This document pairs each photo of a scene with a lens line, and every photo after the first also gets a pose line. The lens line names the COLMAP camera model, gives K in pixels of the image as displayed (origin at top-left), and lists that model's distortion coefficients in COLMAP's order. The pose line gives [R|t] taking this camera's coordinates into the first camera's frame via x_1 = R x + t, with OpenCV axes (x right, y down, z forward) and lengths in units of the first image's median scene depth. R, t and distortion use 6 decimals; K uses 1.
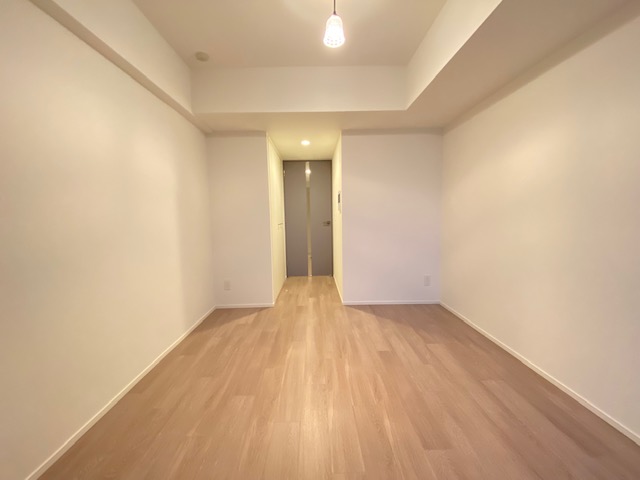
lens RADIAL K [[258.9, 0, 320.0], [0, 258.9, 240.0], [0, 0, 1]] dist [0.016127, -0.000224]
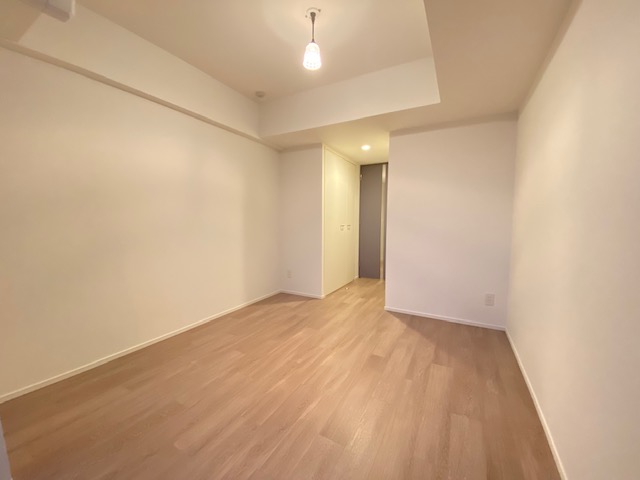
lens RADIAL K [[257.9, 0, 320.0], [0, 257.9, 240.0], [0, 0, 1]] dist [0.000551, -0.000036]
pose [[0.872131, 0.061476, -0.485395, 0.412795], [-0.067870, 0.997684, 0.004412, 0.001405], [0.484542, 0.029096, 0.874284, 0.028518]]
